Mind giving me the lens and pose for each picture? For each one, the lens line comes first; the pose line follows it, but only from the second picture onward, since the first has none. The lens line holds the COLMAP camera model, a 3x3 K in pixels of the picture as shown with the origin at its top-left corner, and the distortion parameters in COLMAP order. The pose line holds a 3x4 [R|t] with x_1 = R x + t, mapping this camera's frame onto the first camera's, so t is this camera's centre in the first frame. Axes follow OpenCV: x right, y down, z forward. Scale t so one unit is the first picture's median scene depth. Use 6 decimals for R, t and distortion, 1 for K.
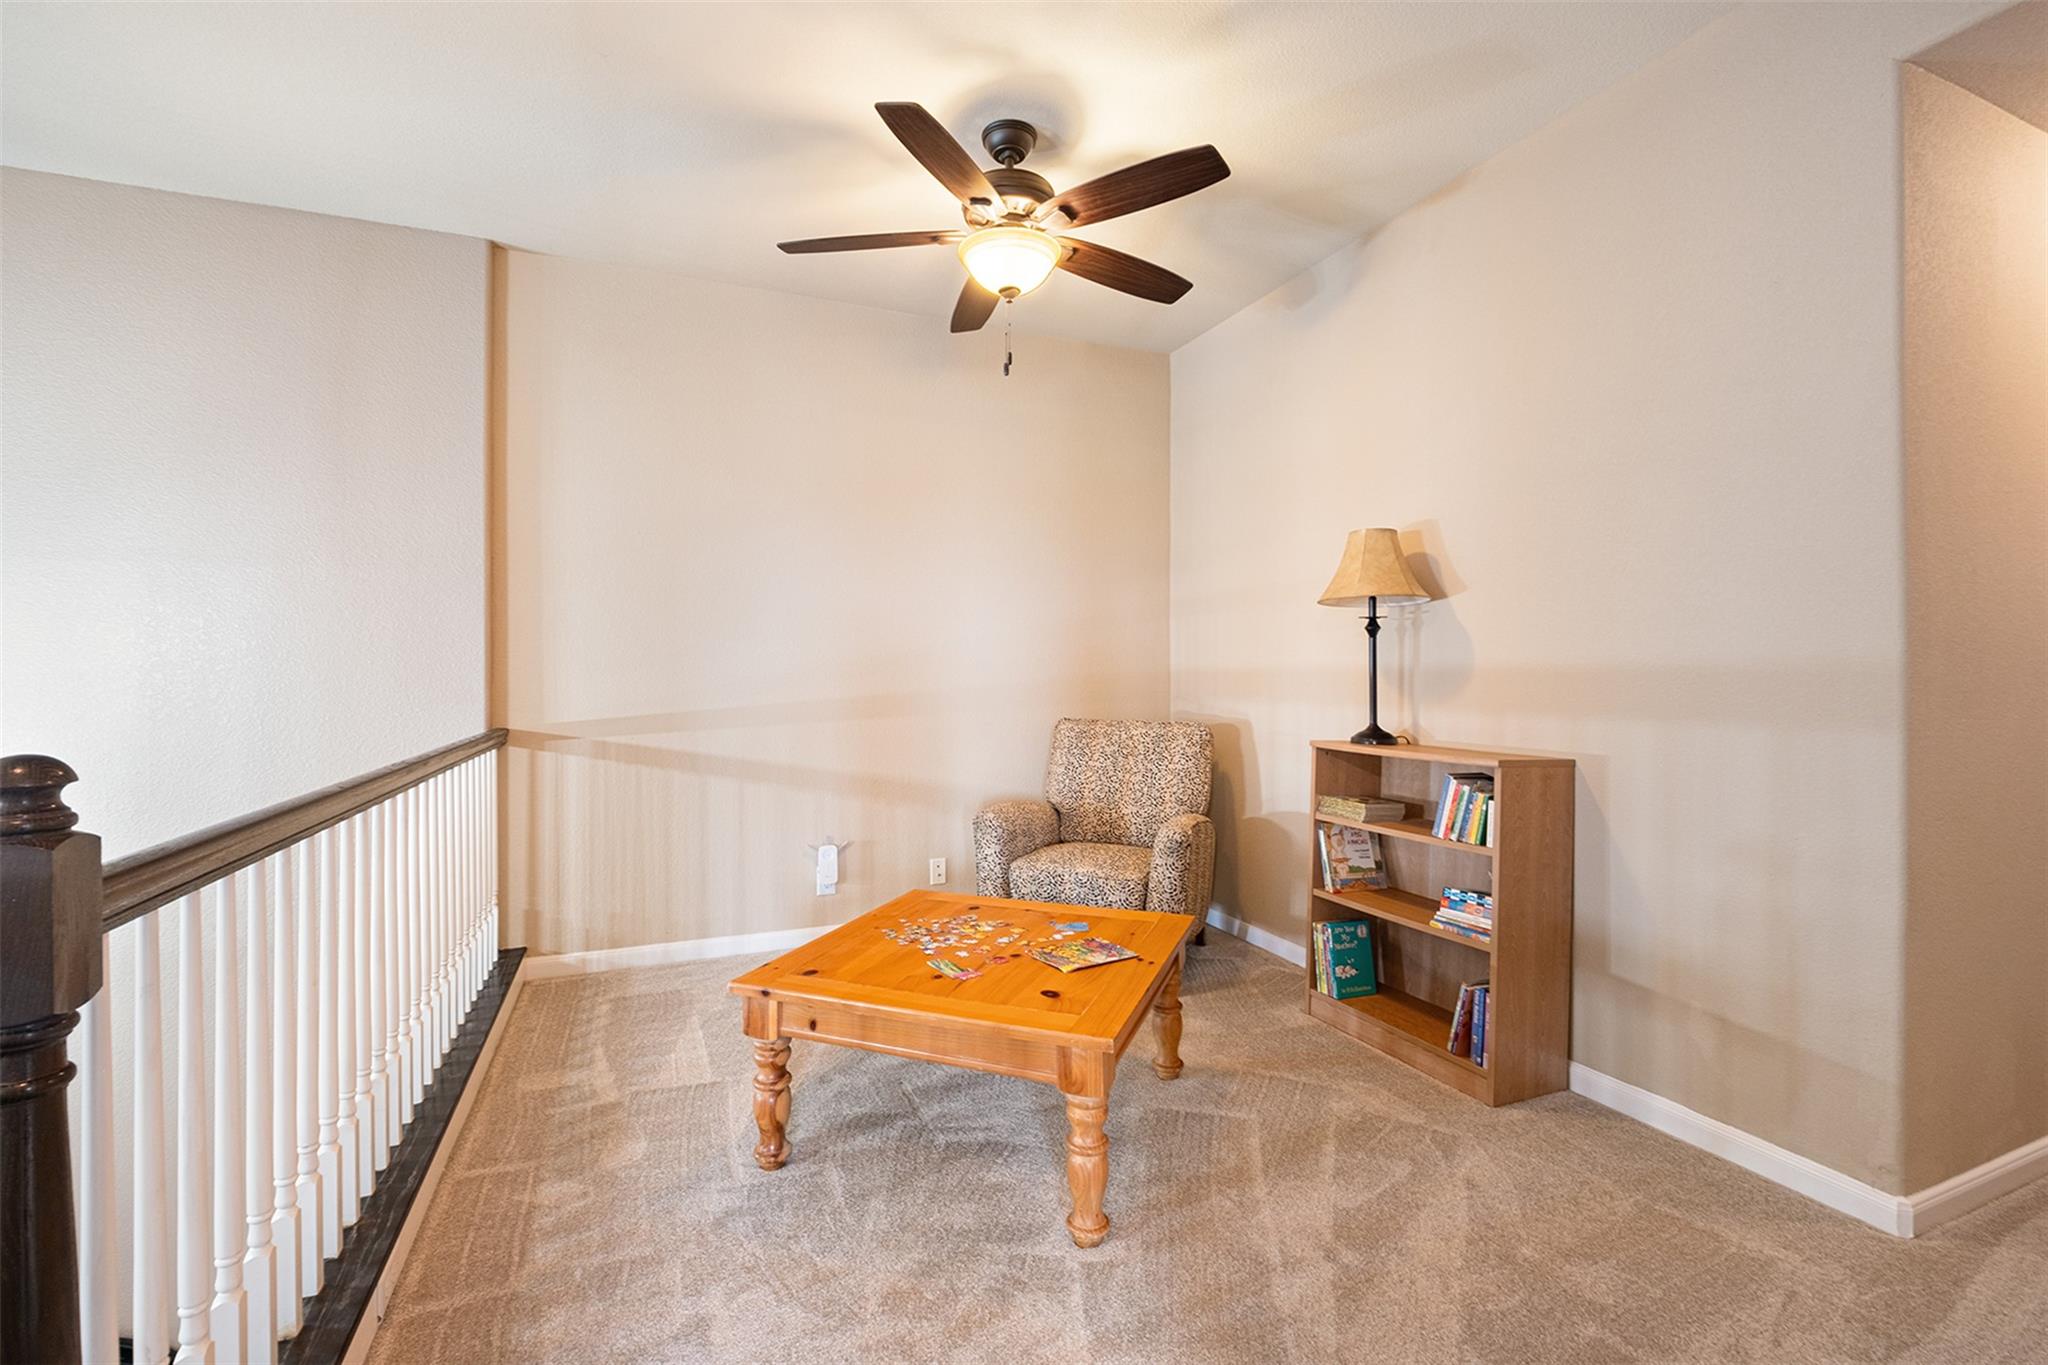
lens RADIAL K [[891.6, 0, 1021.3], [0, 891.6, 679.1], [0, 0, 1]] dist [-0.001033, -0.002357]
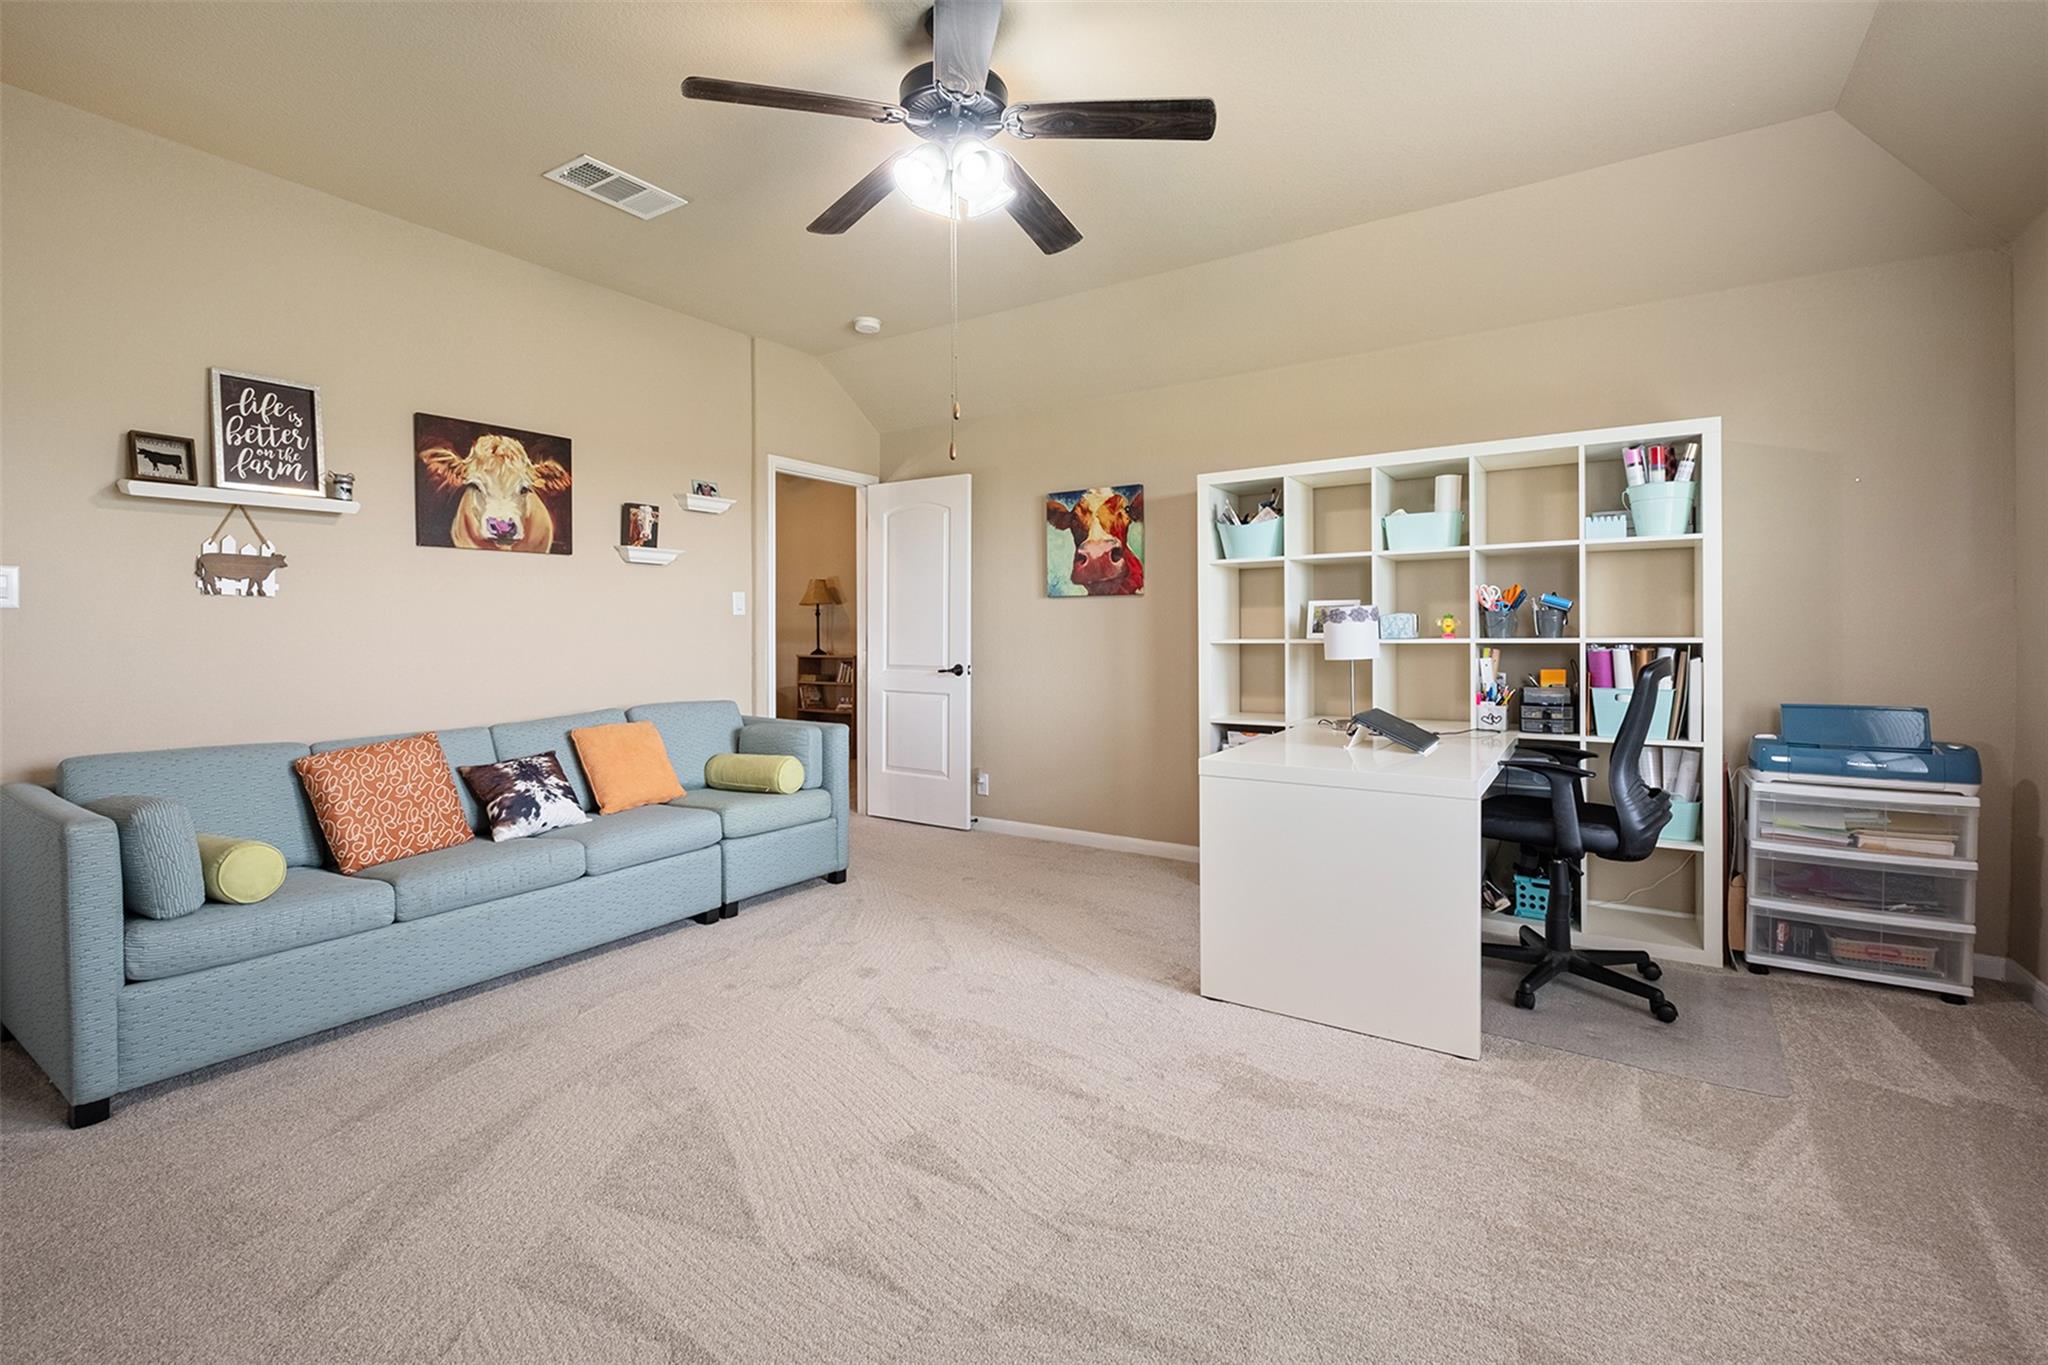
lens RADIAL K [[891.6, 0, 1021.5], [0, 891.6, 672.1], [0, 0, 1]] dist [-0.001033, -0.002357]
pose [[0.836474, -0.012910, 0.547855, -0.611771], [0.003869, 0.999837, 0.017653, 0.079757], [-0.547993, -0.012647, 0.836387, -1.709282]]
